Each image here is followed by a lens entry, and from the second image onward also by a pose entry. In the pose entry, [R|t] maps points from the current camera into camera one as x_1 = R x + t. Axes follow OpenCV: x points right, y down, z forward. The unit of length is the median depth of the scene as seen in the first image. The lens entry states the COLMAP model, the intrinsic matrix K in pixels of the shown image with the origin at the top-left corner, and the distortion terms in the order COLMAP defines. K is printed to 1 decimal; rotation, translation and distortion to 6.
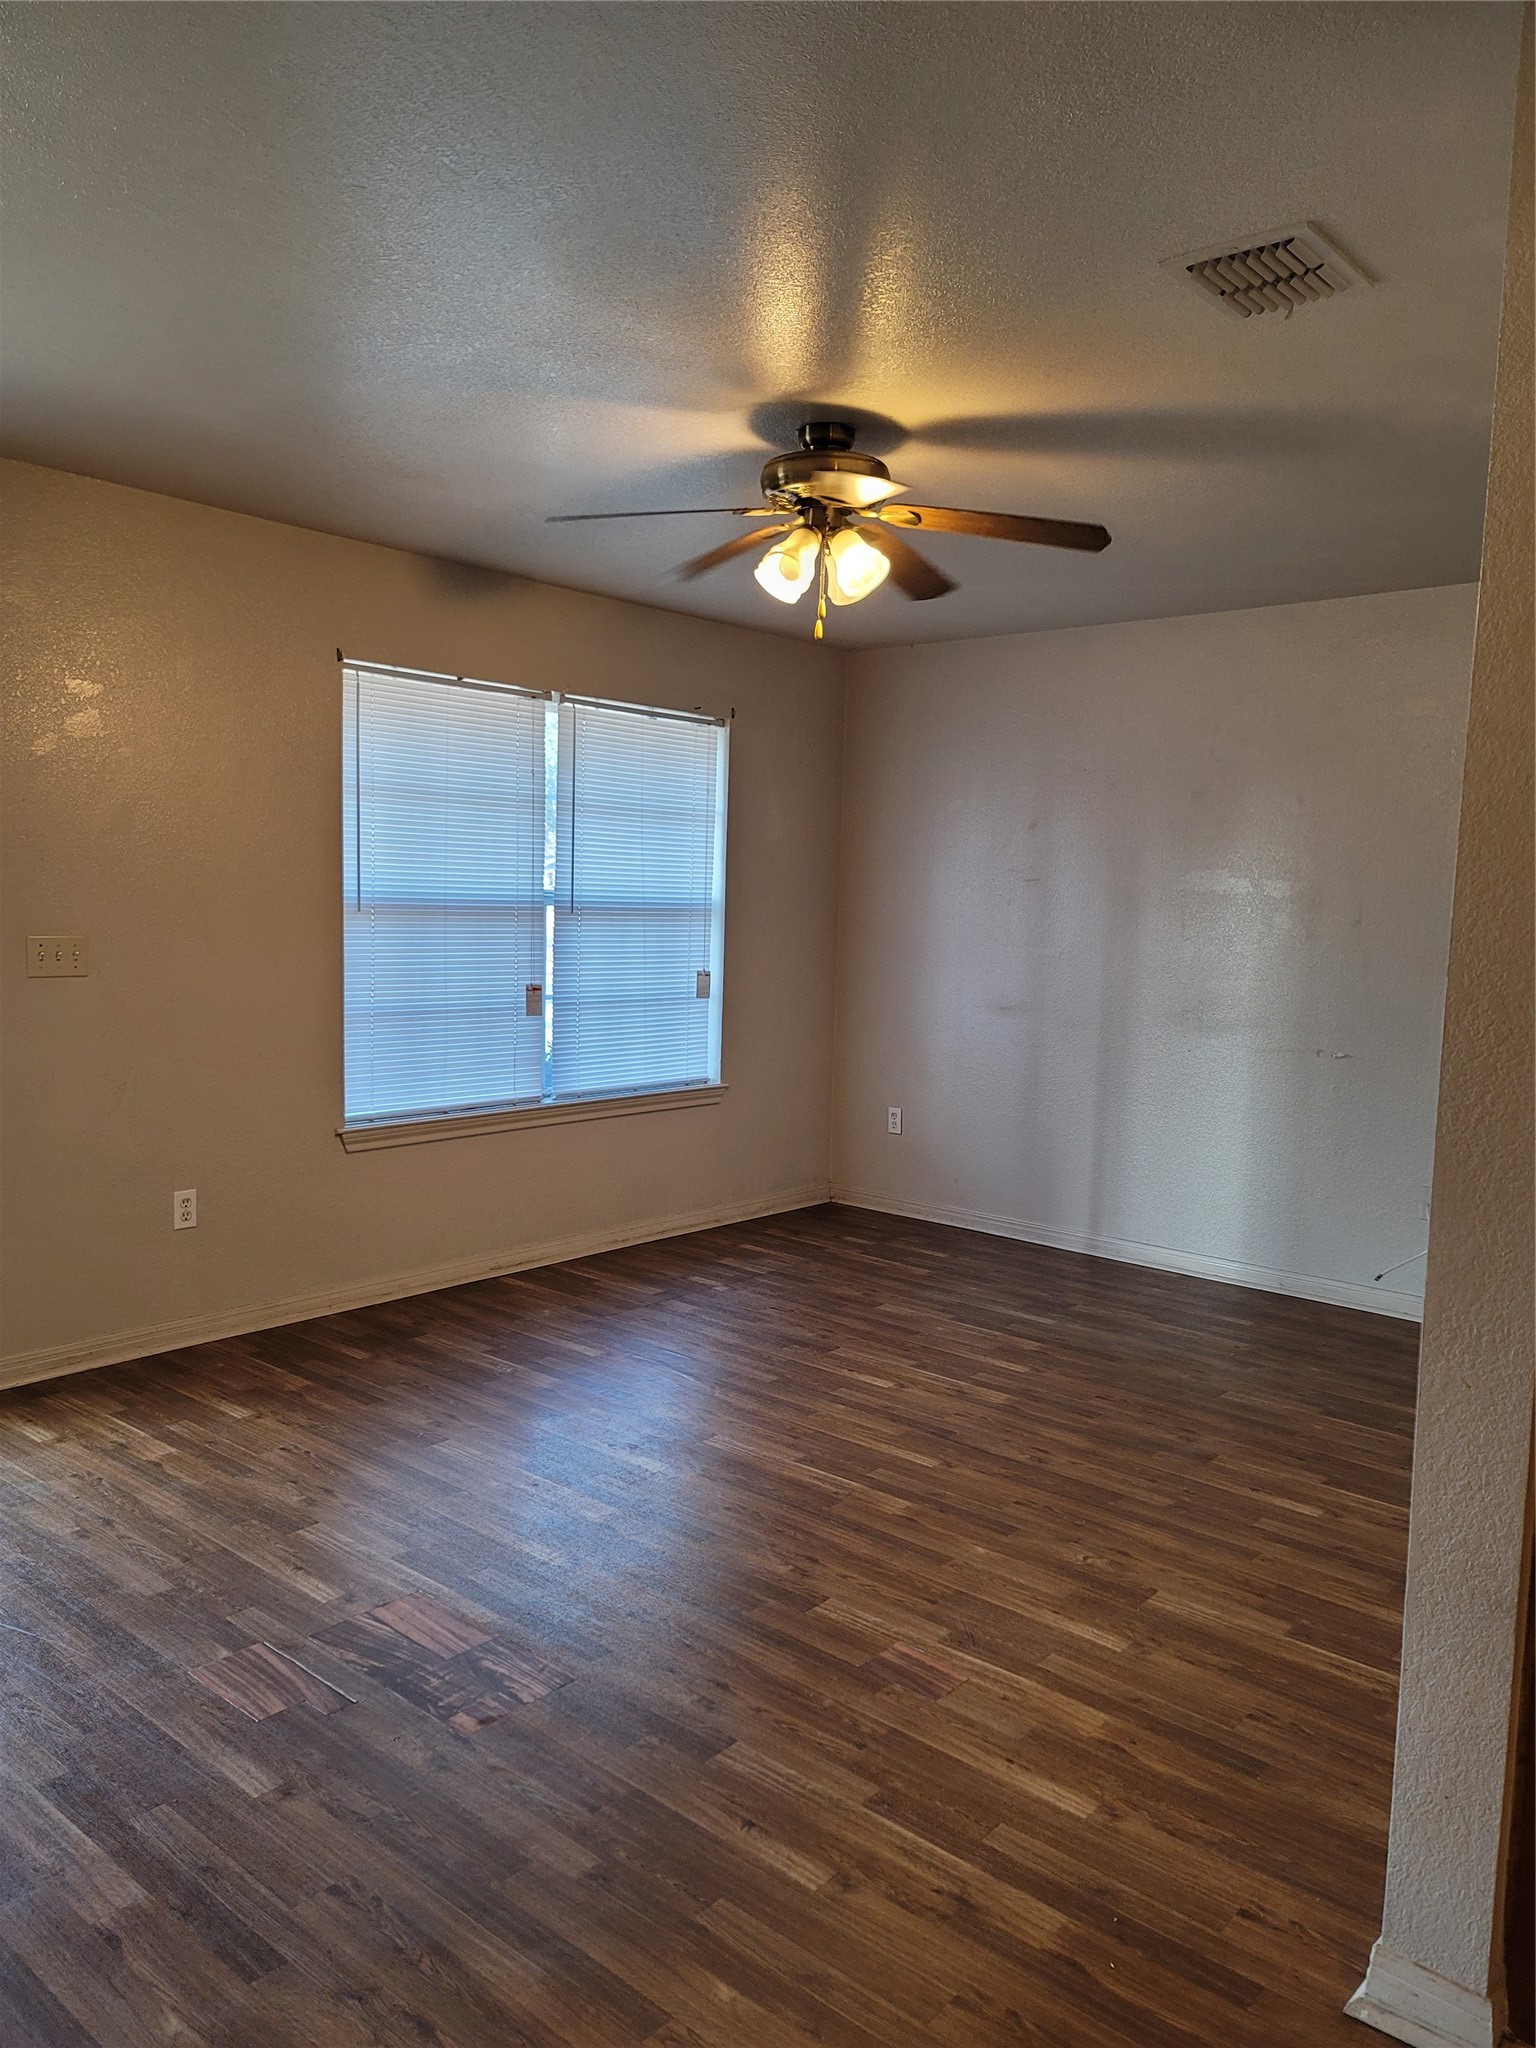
lens RADIAL K [[1484.5, 0, 751.2], [0, 1484.5, 1024.5], [0, 0, 1]] dist [0.086992, -0.079520]
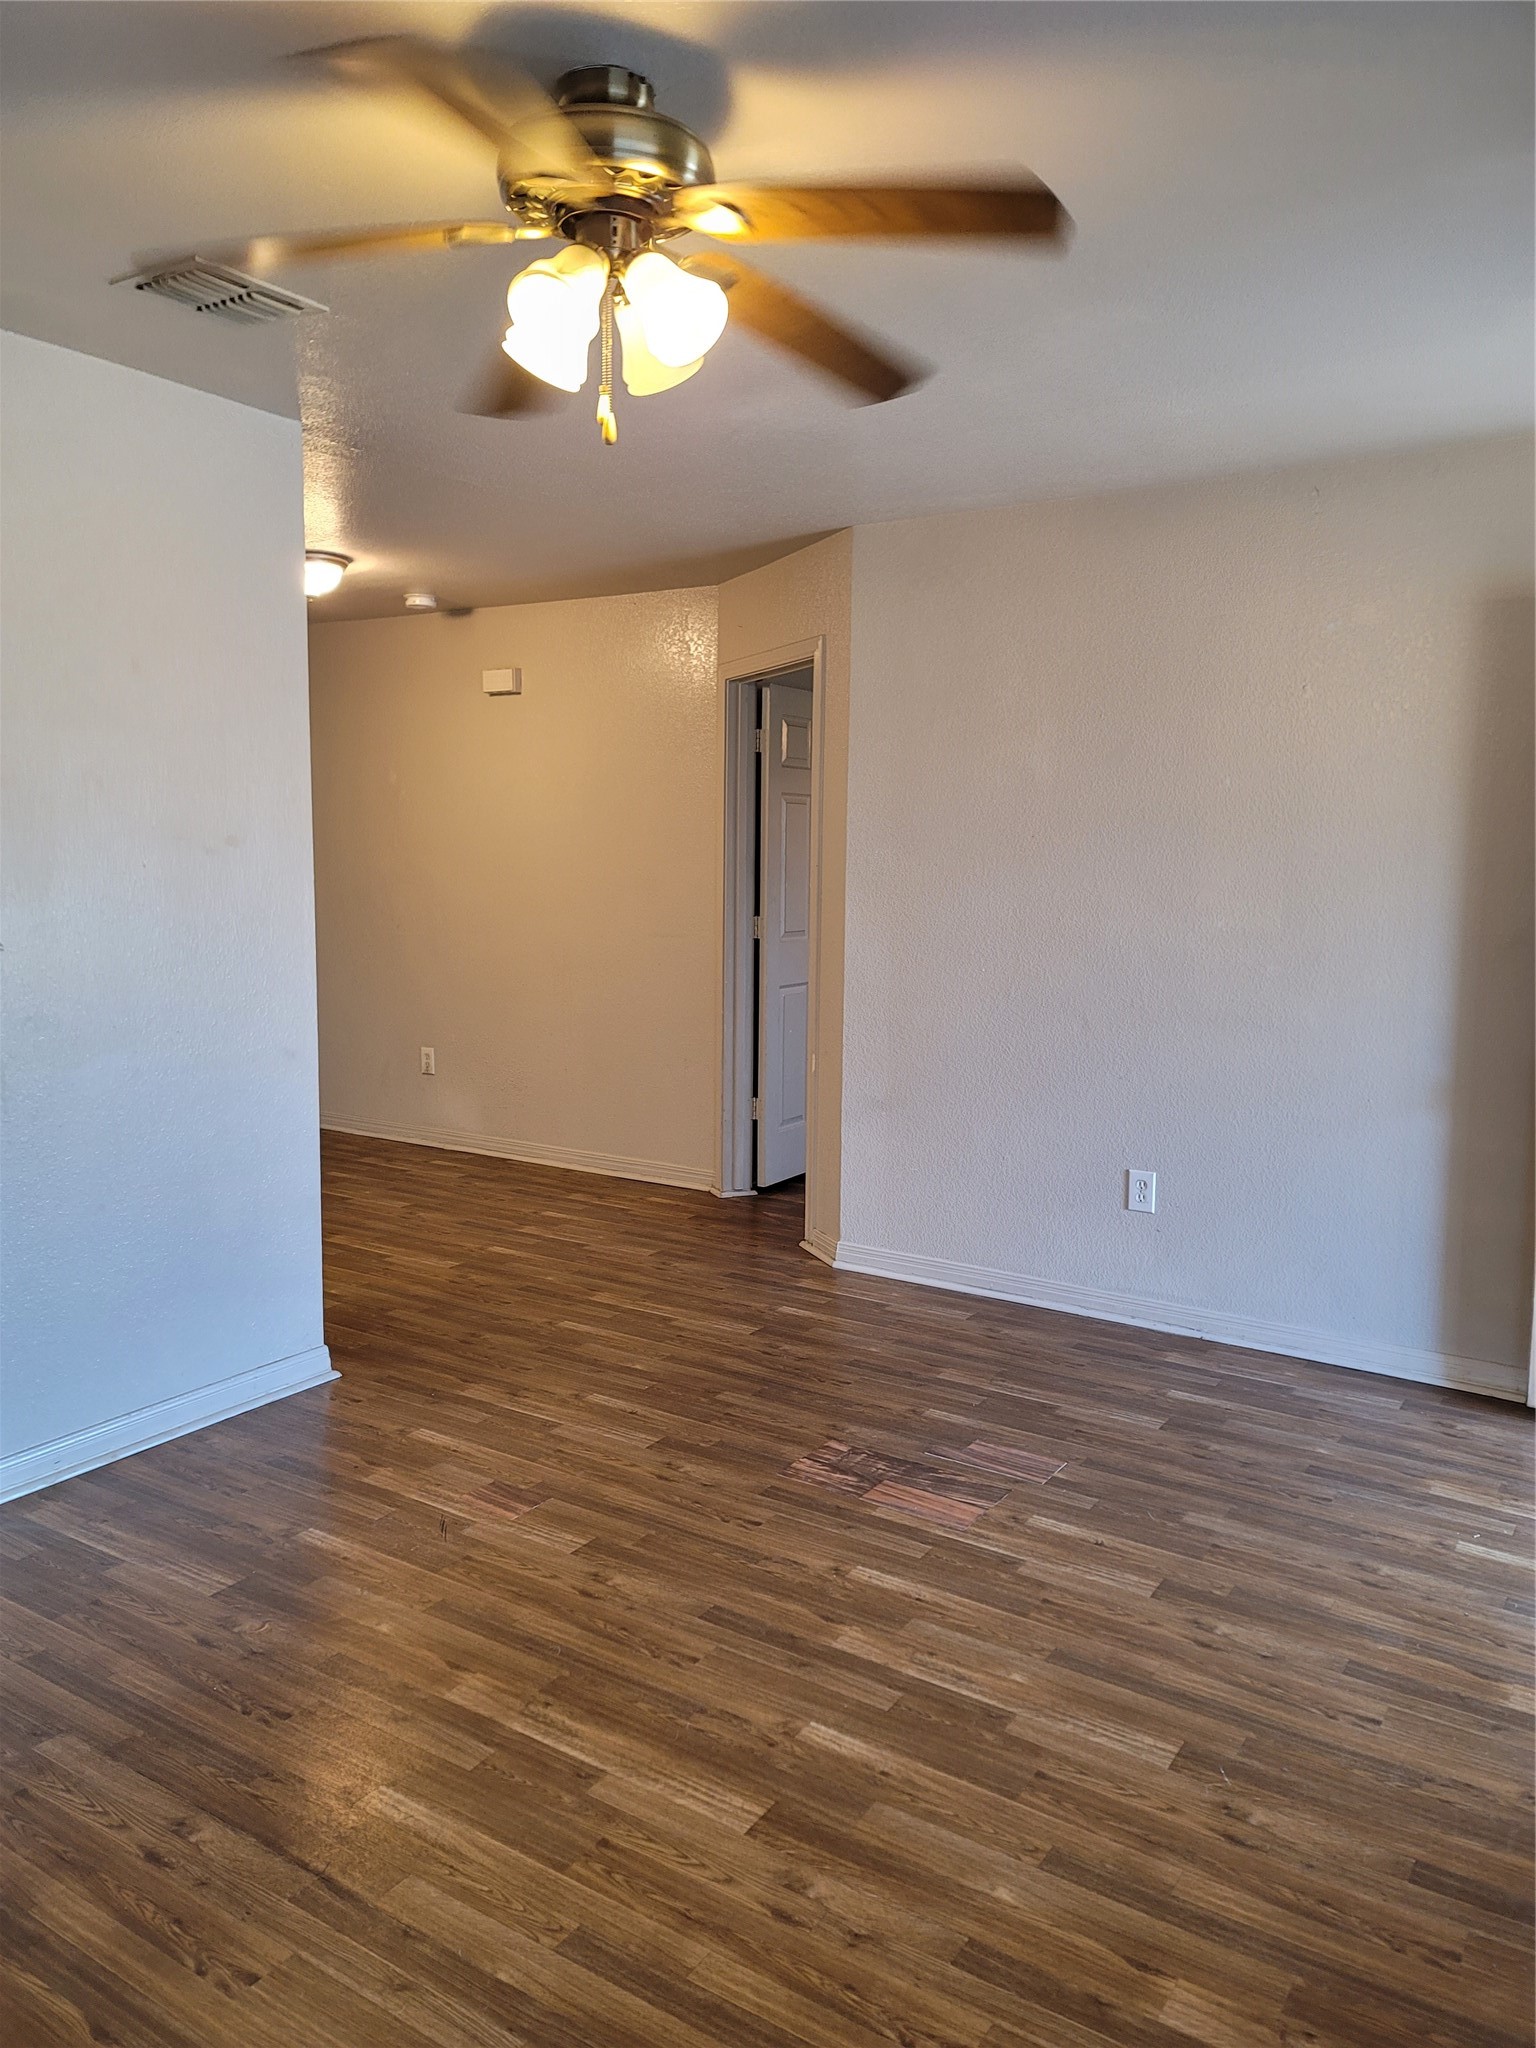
lens RADIAL K [[1484.5, 0, 751.2], [0, 1484.5, 1024.5], [0, 0, 1]] dist [0.086992, -0.079520]
pose [[-0.990735, -0.025594, -0.133373, 0.078593], [-0.052751, 0.977492, 0.204270, -0.184094], [0.125143, 0.209413, -0.969786, 1.990338]]
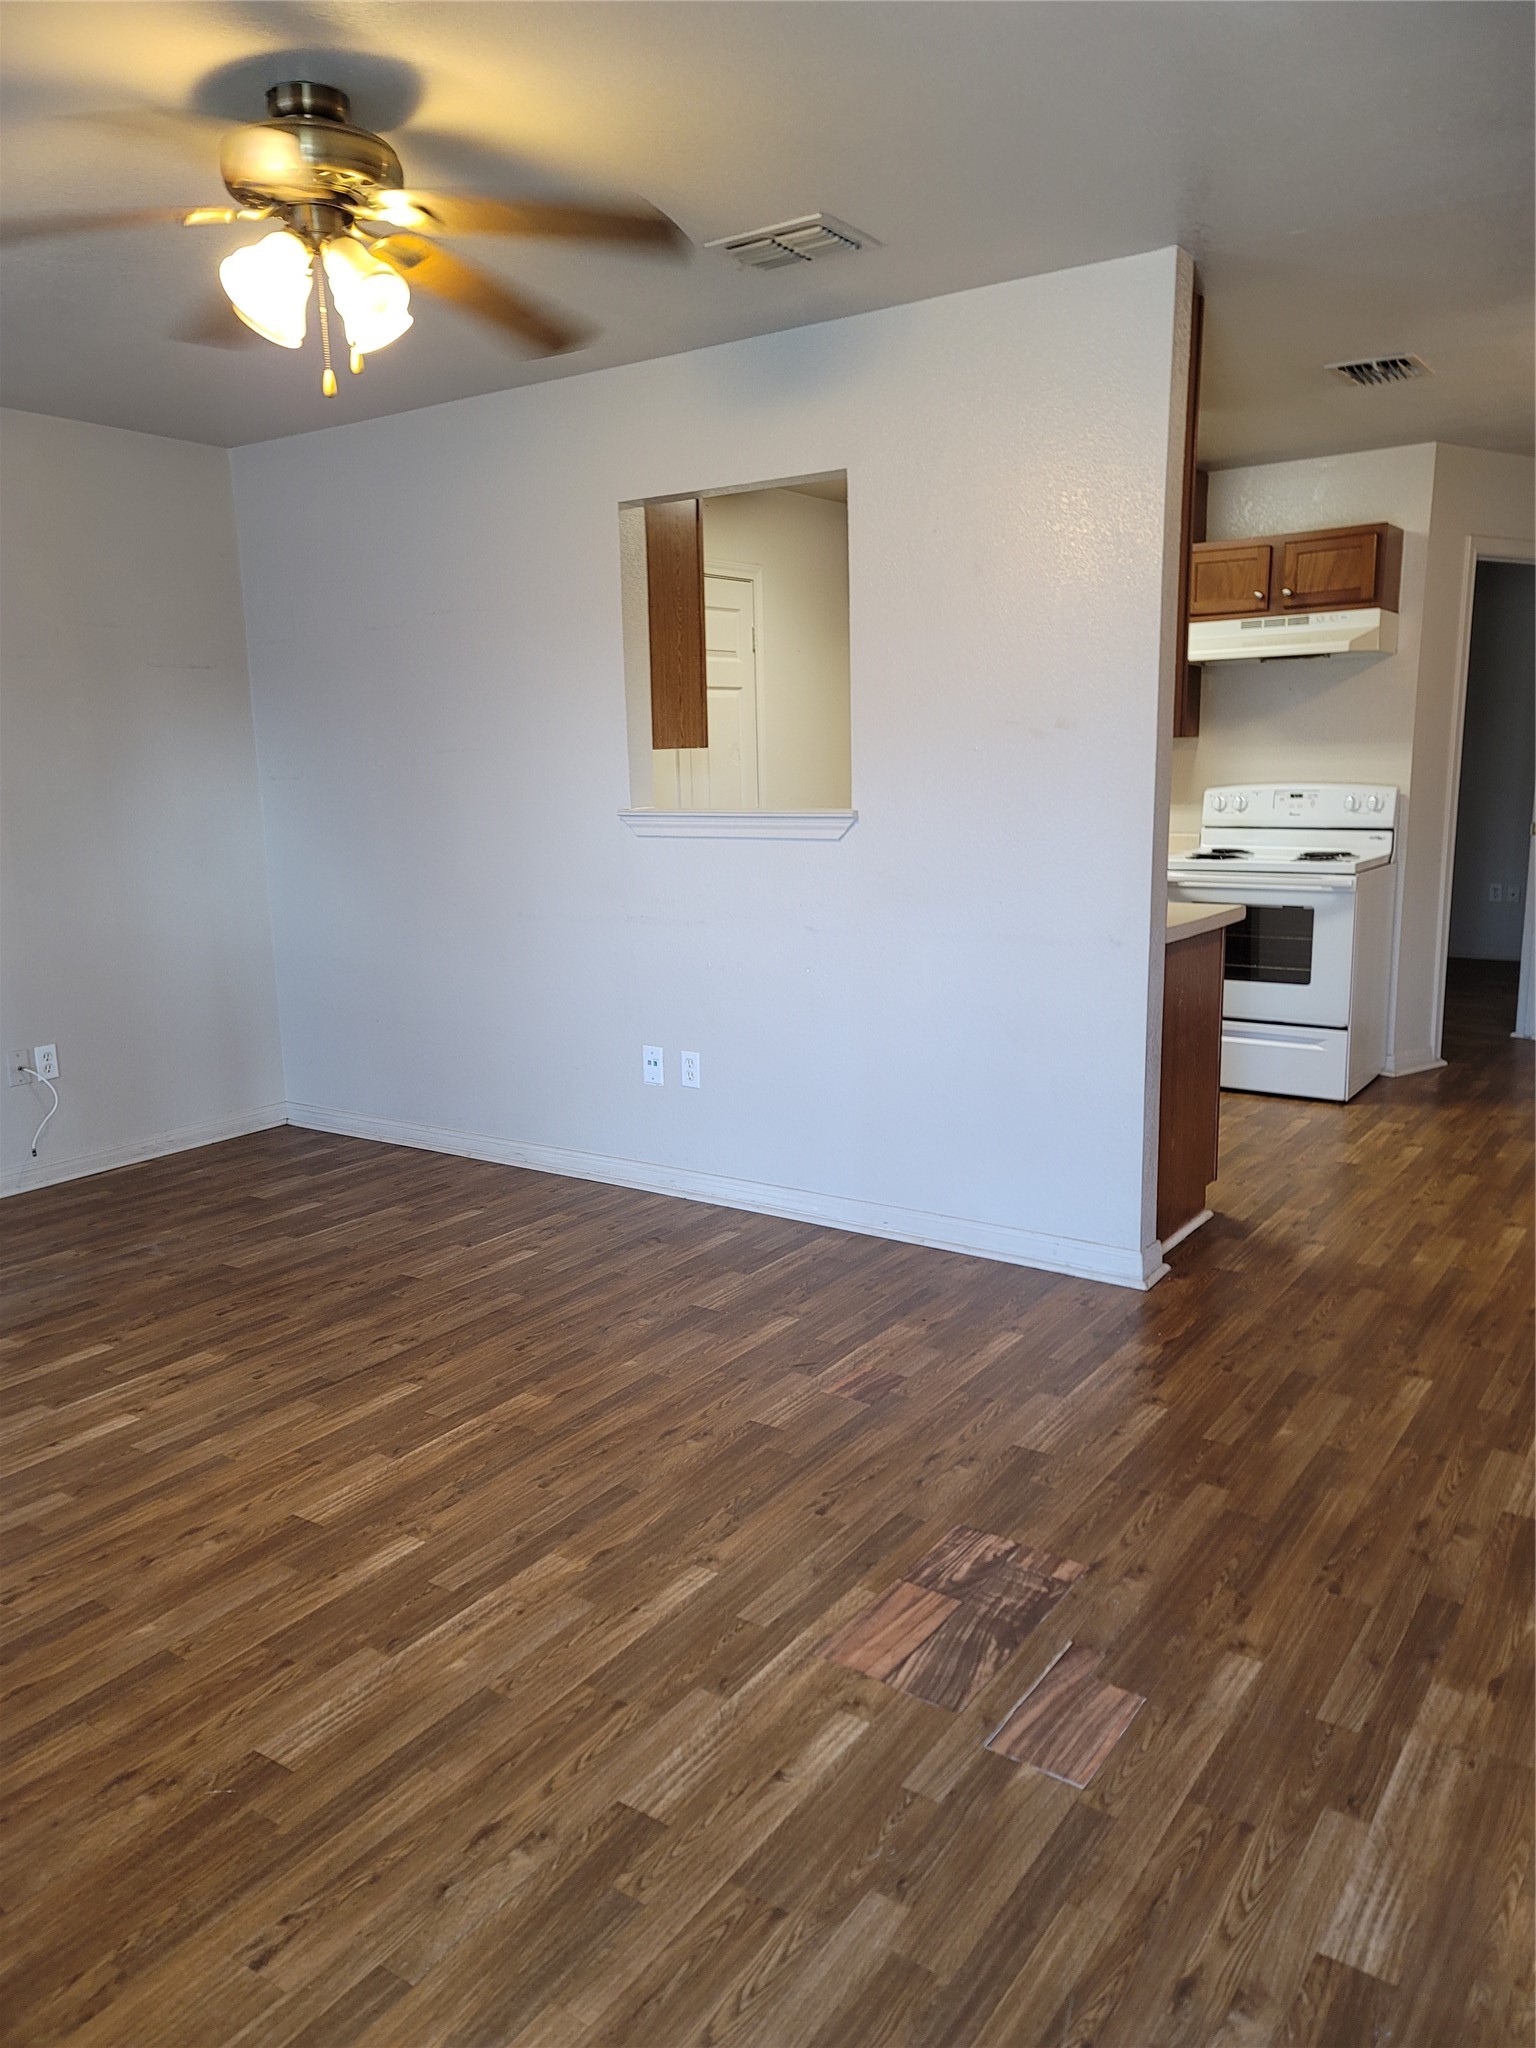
lens RADIAL K [[1484.5, 0, 751.2], [0, 1484.5, 1024.5], [0, 0, 1]] dist [0.086992, -0.079520]
pose [[-0.102028, -0.205364, 0.973353, -0.932857], [0.109353, 0.970214, 0.216164, -0.112551], [-0.988753, 0.128494, -0.076532, 1.082803]]
